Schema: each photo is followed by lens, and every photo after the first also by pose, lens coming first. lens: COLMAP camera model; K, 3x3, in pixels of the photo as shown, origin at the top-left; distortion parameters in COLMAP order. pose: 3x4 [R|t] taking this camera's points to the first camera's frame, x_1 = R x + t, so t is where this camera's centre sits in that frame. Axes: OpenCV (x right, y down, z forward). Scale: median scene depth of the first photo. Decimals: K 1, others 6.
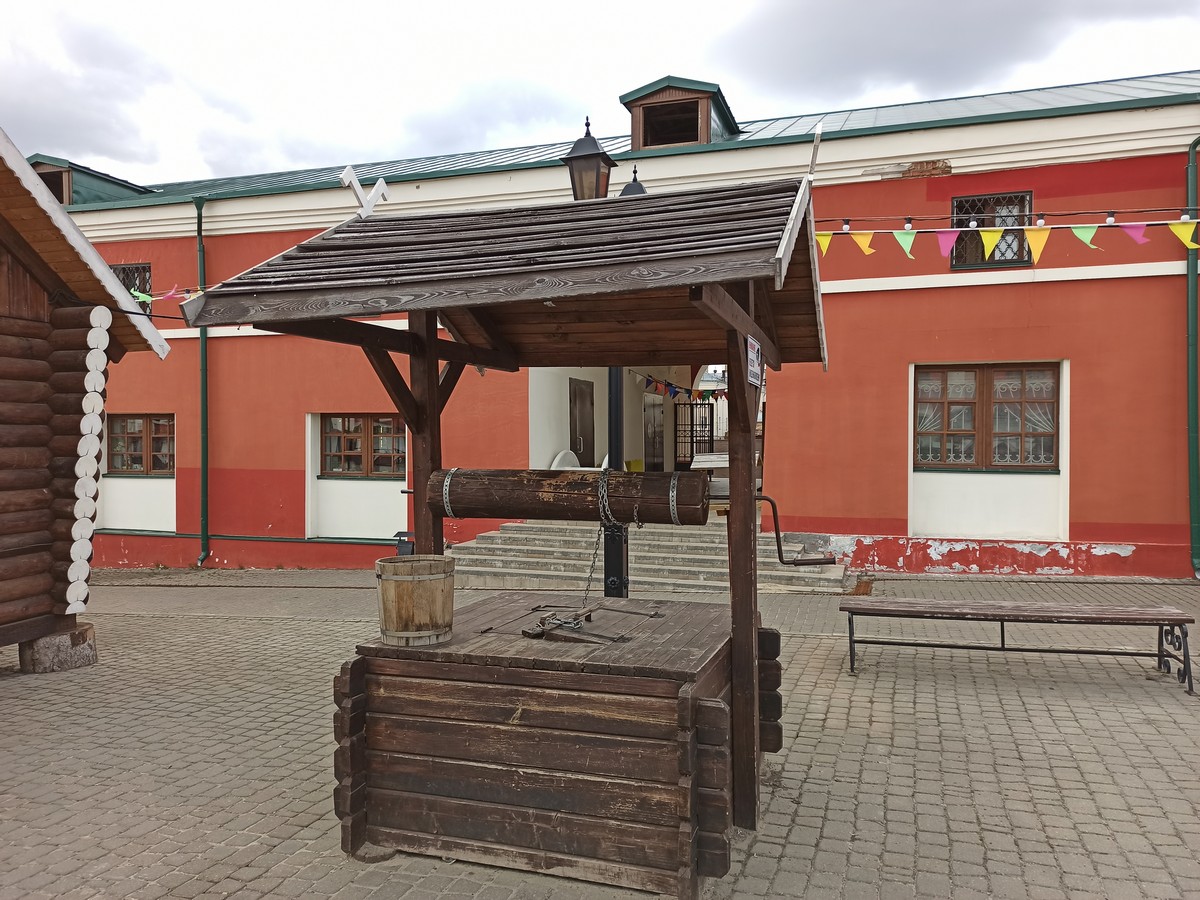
lens RADIAL K [[897.5, 0, 599.1], [0, 897.5, 457.3], [0, 0, 1]] dist [0.069218, -0.046211]
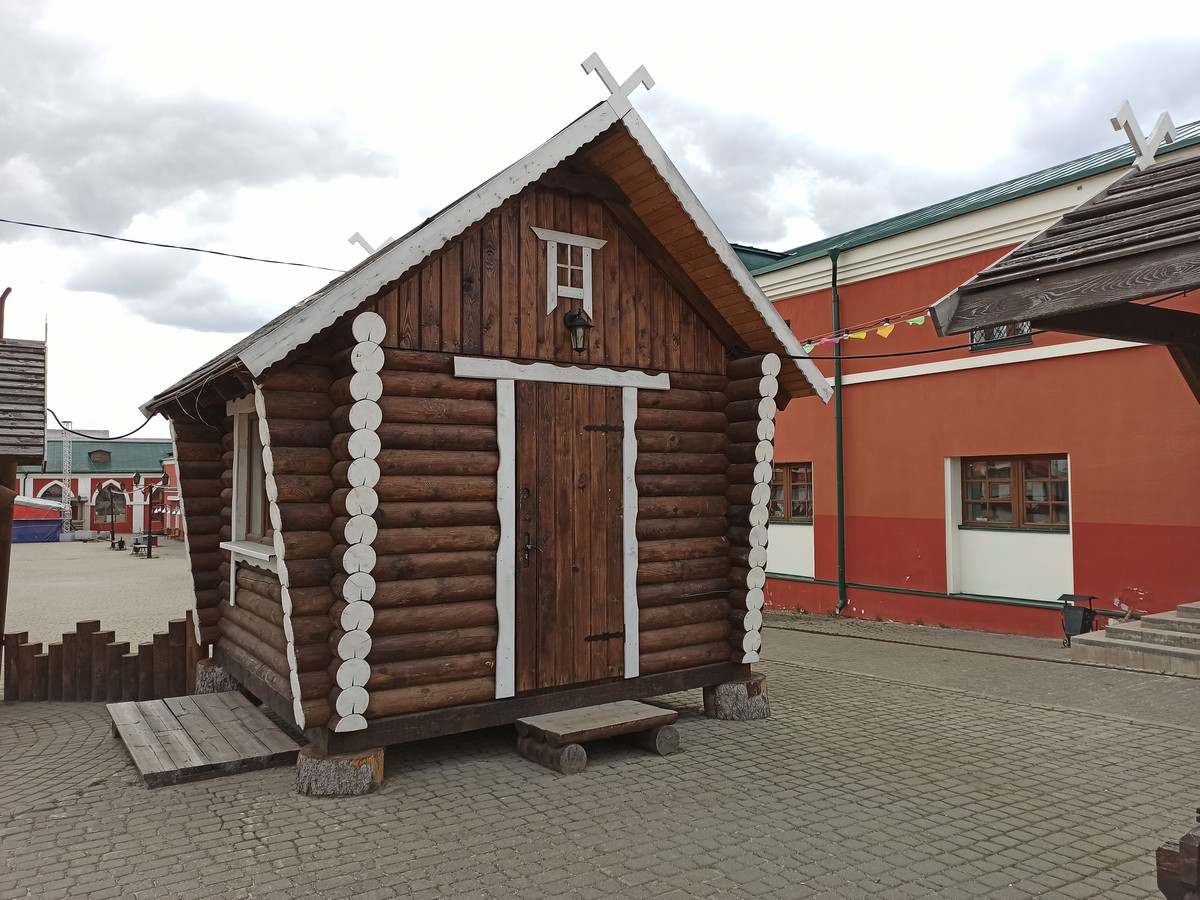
lens RADIAL K [[897.5, 0, 599.1], [0, 897.5, 457.3], [0, 0, 1]] dist [0.069218, -0.046211]
pose [[0.795854, -0.030382, -0.604726, -0.104934], [-0.000751, 0.998690, -0.051164, -0.002707], [0.605488, 0.041173, 0.794788, 0.112289]]
